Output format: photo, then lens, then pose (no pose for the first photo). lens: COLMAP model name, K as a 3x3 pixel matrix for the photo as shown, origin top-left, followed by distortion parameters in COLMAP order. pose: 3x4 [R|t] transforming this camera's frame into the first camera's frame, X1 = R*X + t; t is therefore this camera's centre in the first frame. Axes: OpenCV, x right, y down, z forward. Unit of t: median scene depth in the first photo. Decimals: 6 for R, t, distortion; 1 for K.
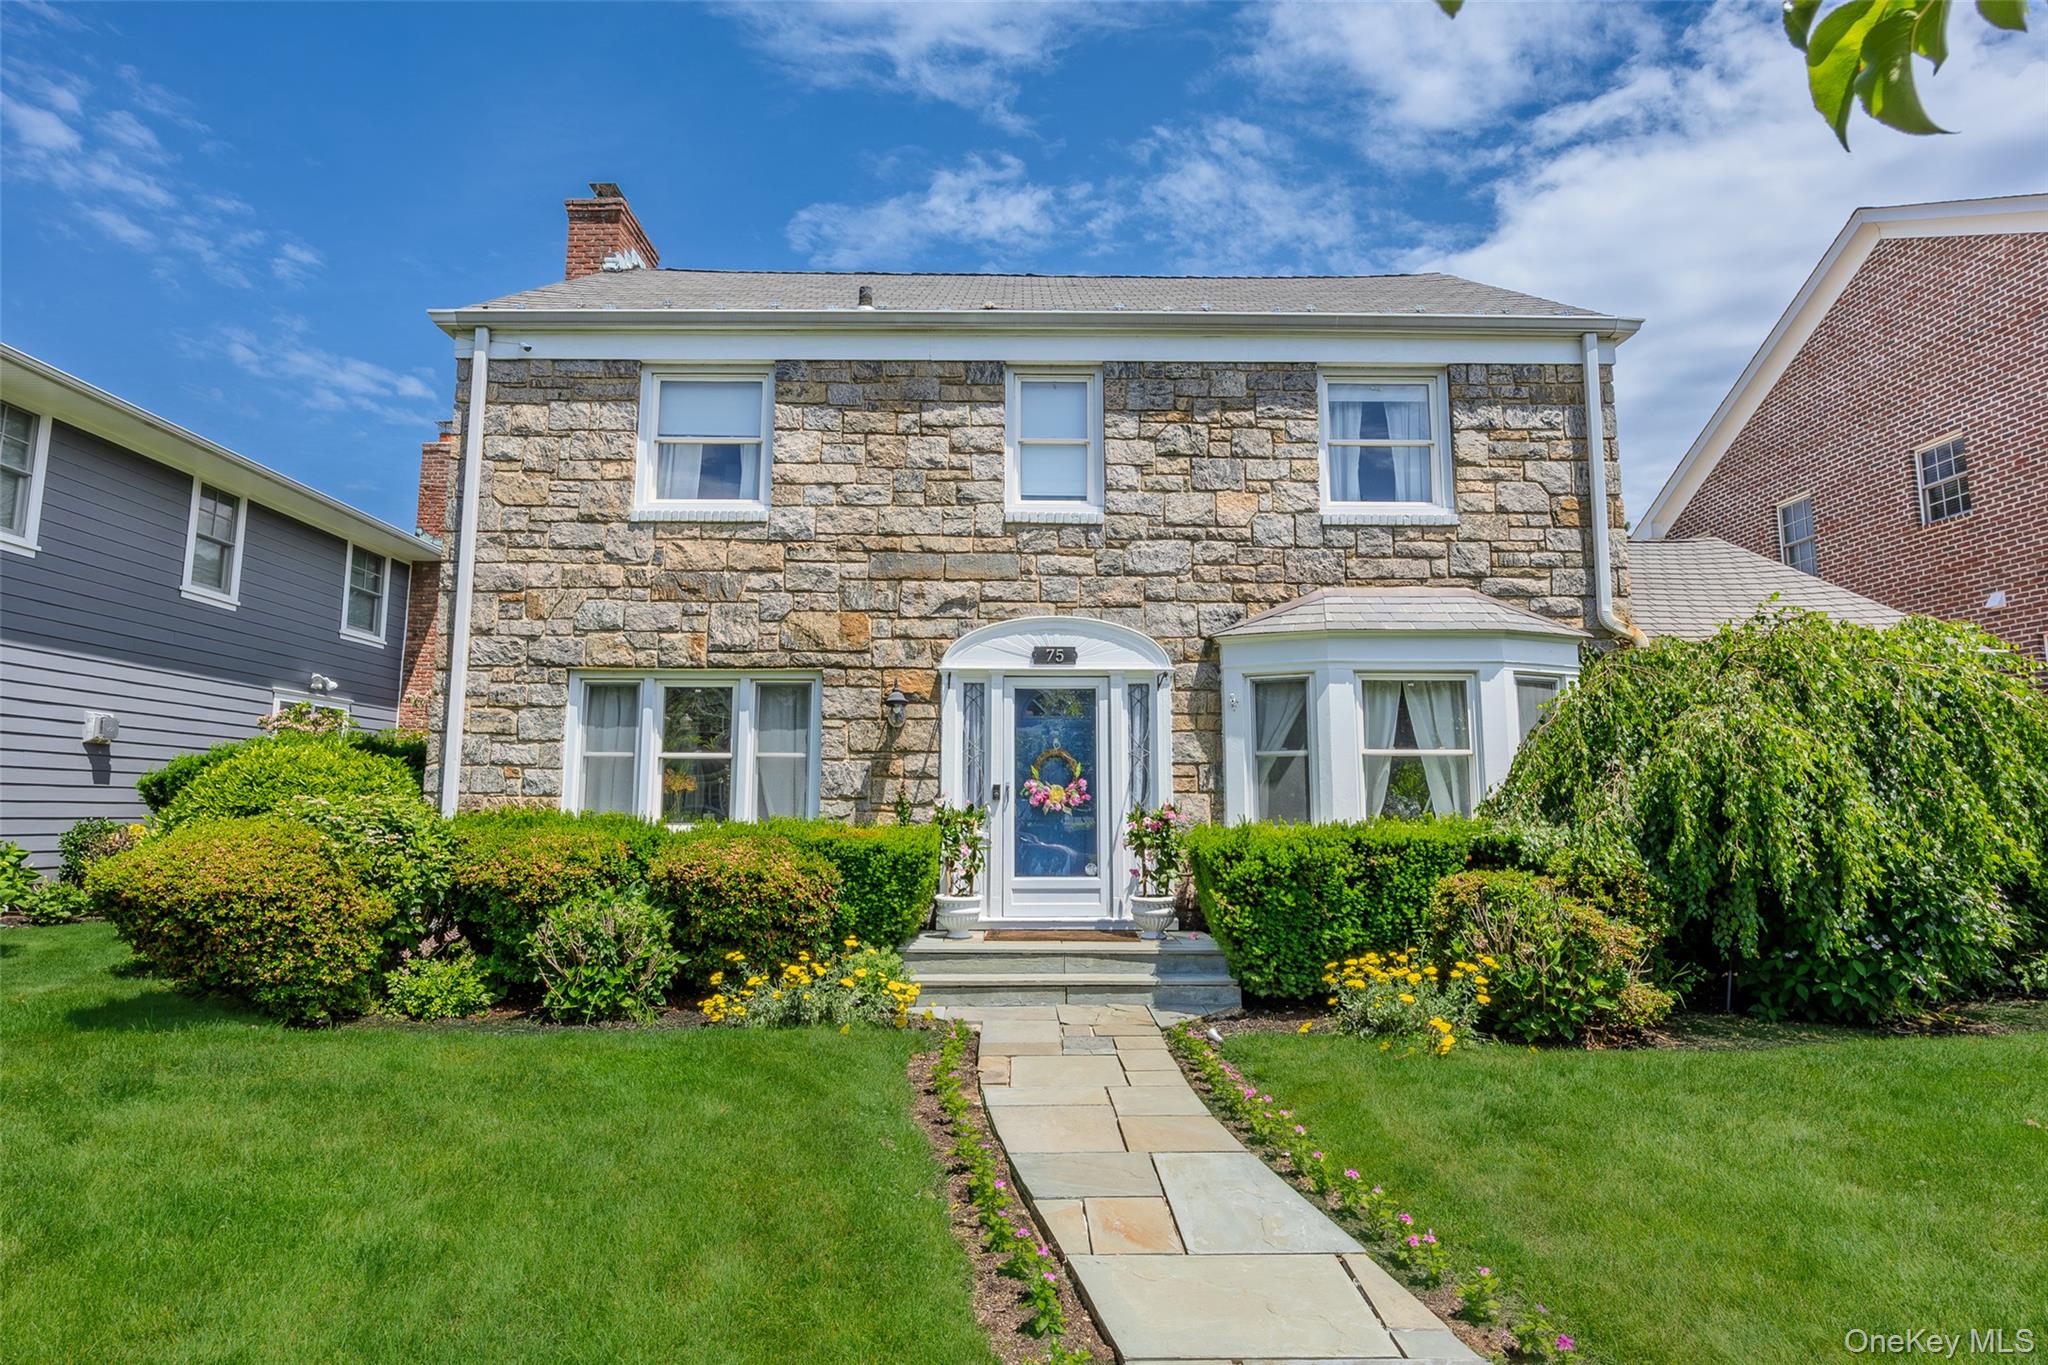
lens RADIAL K [[1037.9, 0, 1028.0], [0, 1037.9, 685.5], [0, 0, 1]] dist [-0.014040, 0.003125]
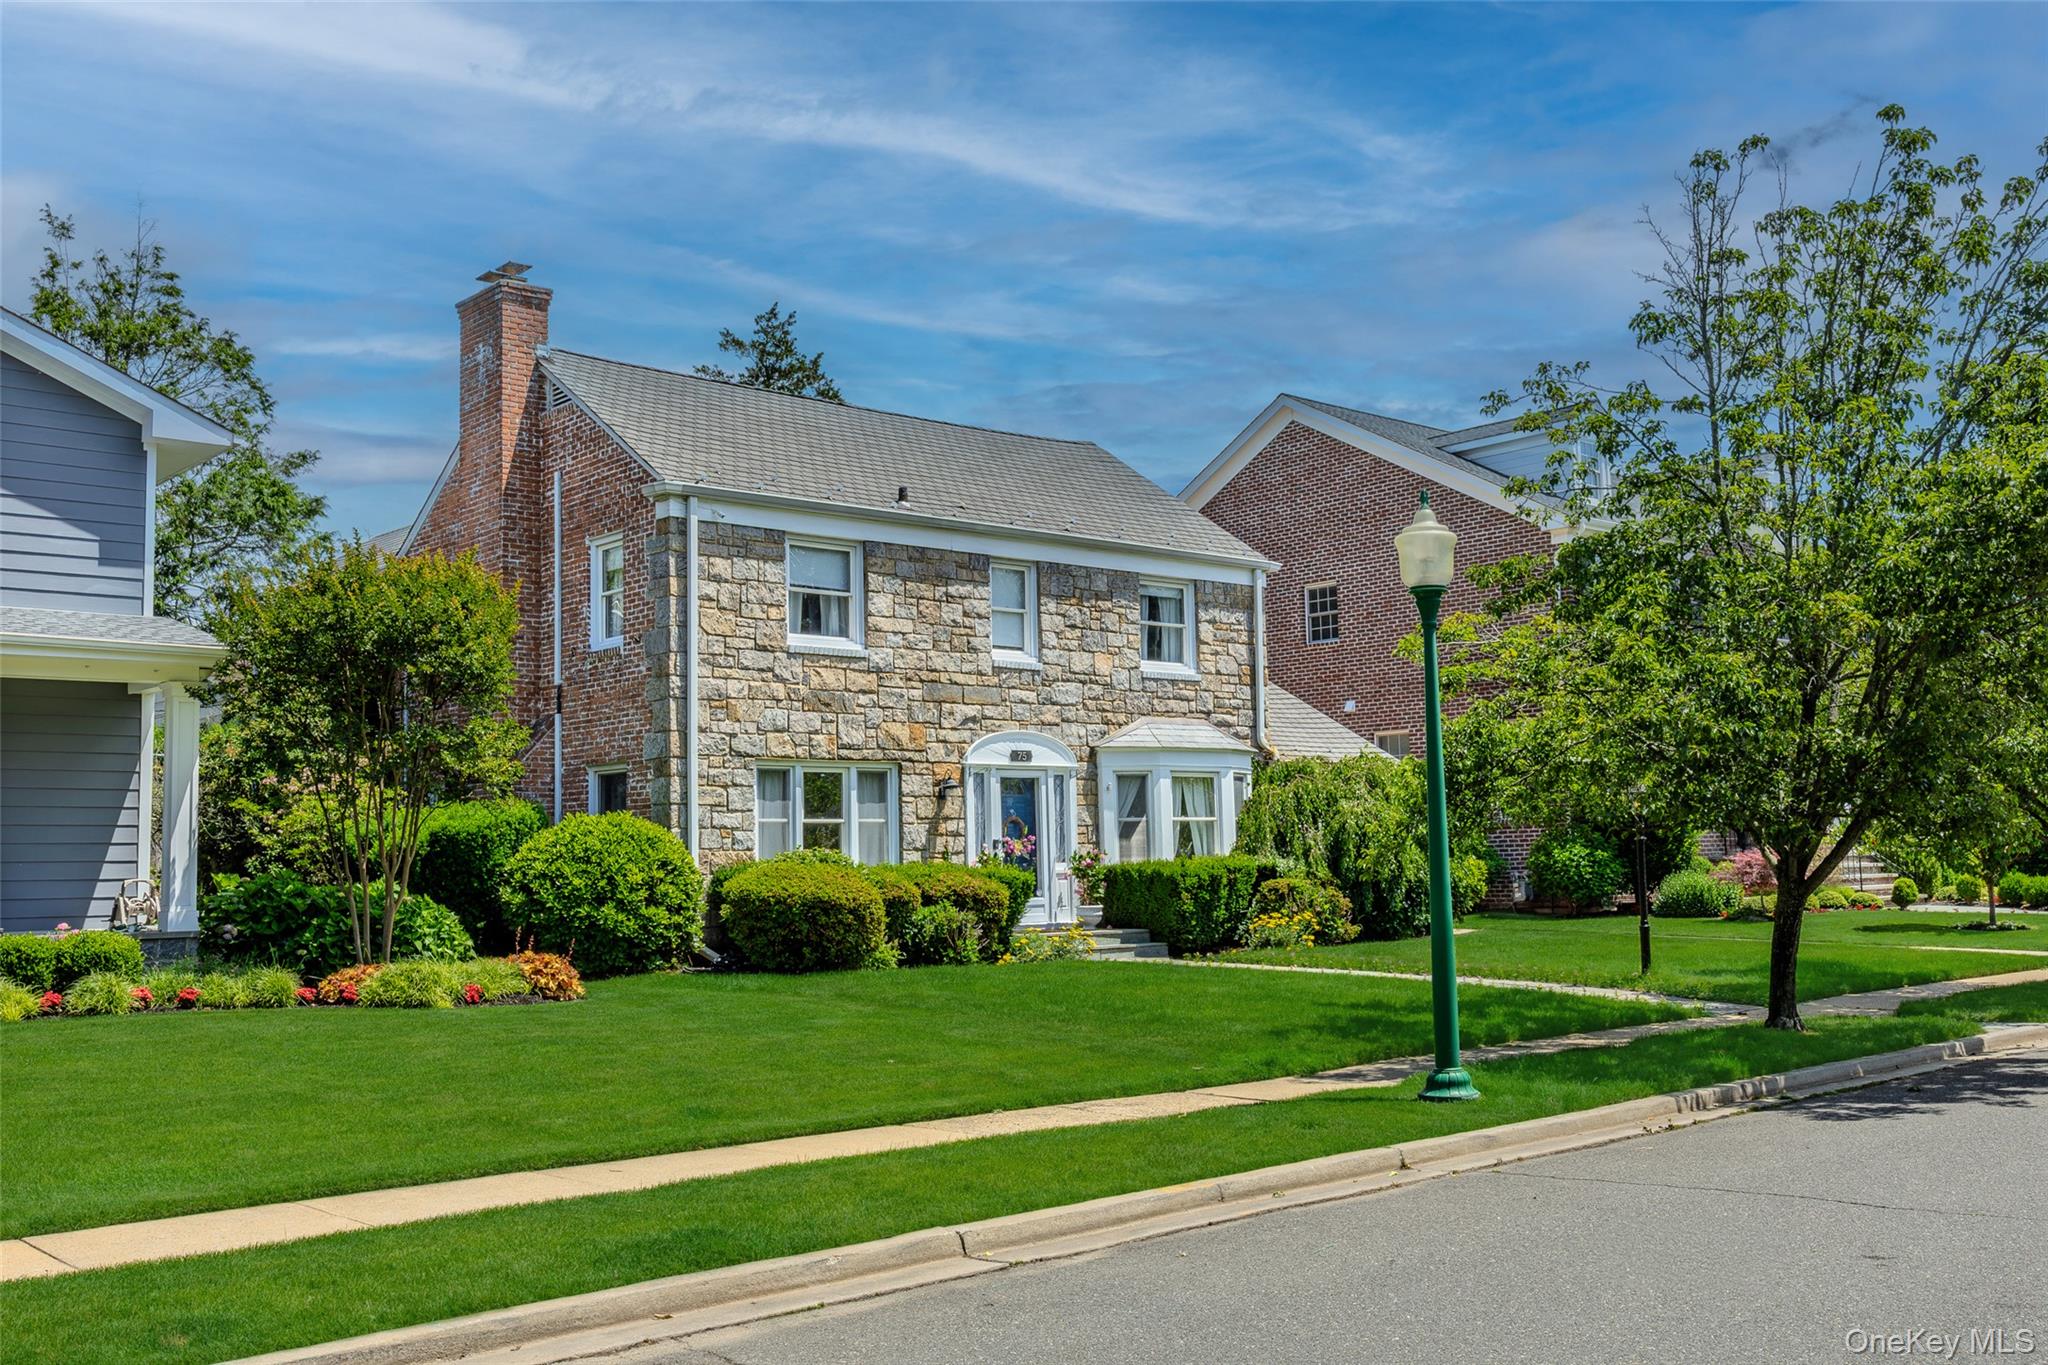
lens RADIAL K [[2024.1, 0, 1023.4], [0, 2024.1, 681.1], [0, 0, 1]] dist [-0.022831, 0.000000]
pose [[0.747619, 0.044094, 0.662663, -1.945131], [-0.054929, 0.998480, -0.004469, -0.125336], [-0.661853, -0.033058, 0.748905, -1.237639]]
